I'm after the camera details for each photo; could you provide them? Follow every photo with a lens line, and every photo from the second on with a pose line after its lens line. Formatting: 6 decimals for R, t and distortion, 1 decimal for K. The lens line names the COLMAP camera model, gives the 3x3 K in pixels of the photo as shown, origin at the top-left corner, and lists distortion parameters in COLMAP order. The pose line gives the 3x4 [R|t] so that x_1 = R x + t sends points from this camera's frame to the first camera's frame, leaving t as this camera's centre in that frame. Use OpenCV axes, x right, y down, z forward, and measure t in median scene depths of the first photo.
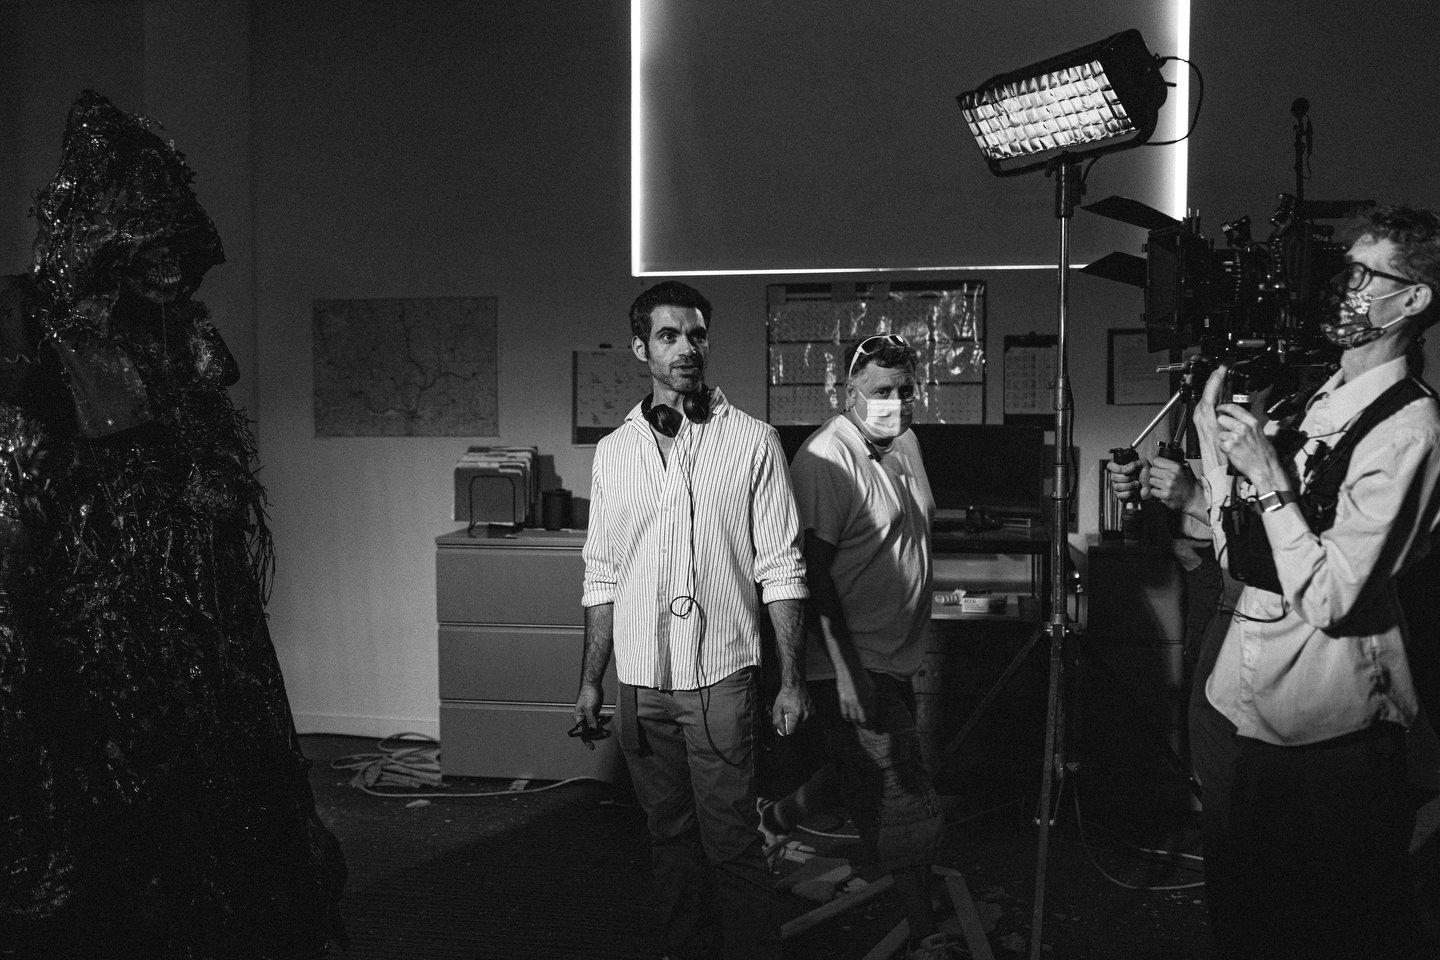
lens RADIAL K [[1386.5, 0, 720.0], [0, 1386.5, 480.0], [0, 0, 1]] dist [0.000277, -0.005014]
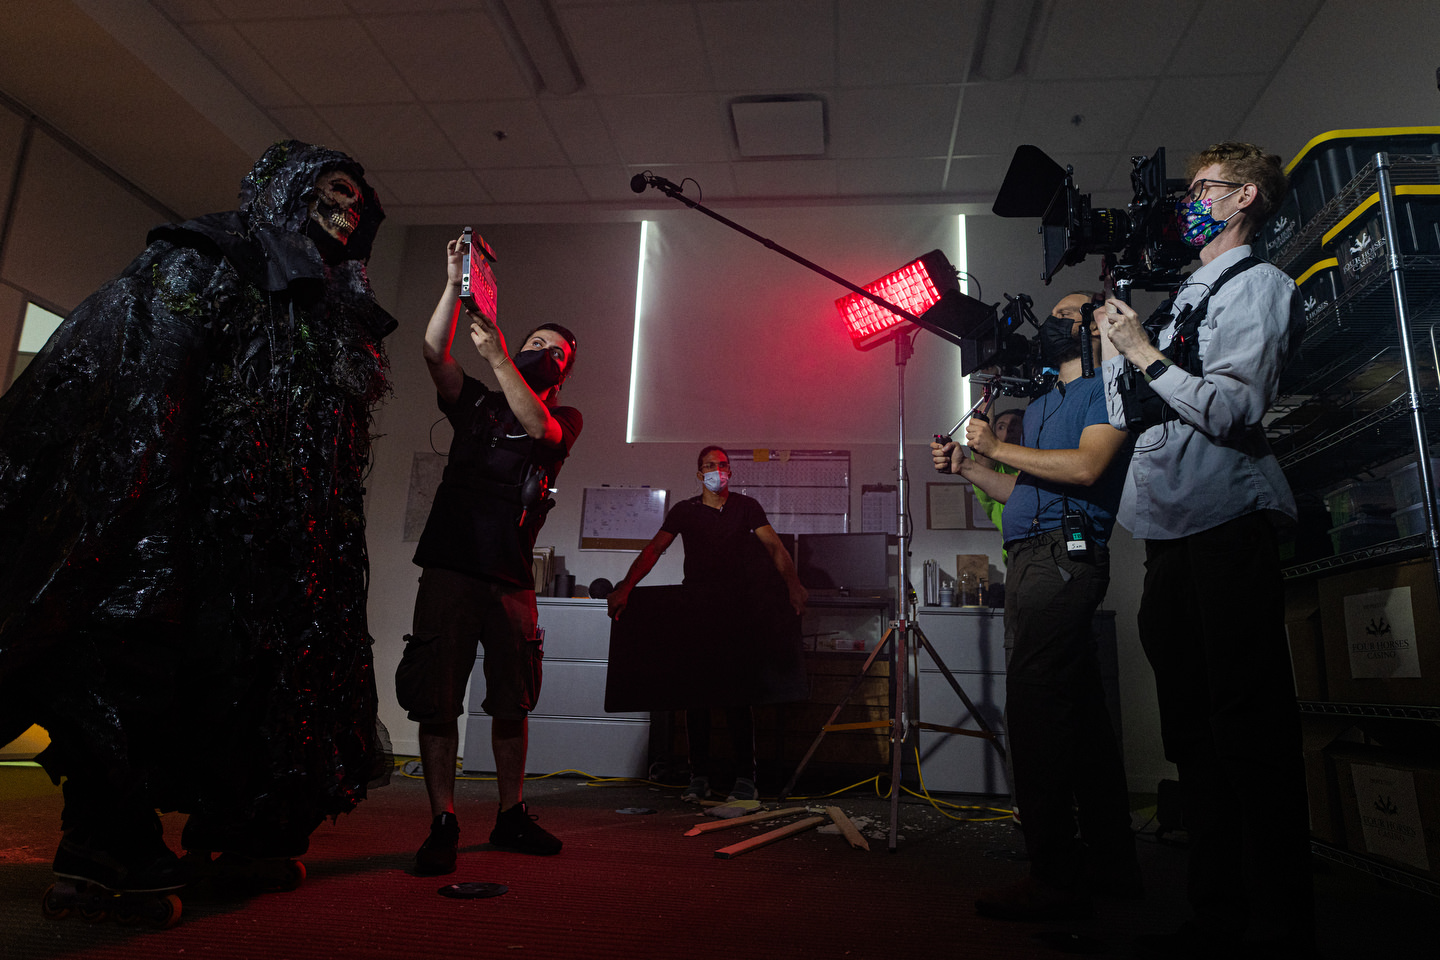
lens RADIAL K [[872.1, 0, 720.0], [0, 872.1, 480.0], [0, 0, 1]] dist [-0.001450, -0.000369]
pose [[0.997269, 0.058946, 0.044506, 0.001285], [-0.042840, 0.952479, -0.301576, 0.235554], [-0.060167, 0.298845, 0.952403, 0.083897]]
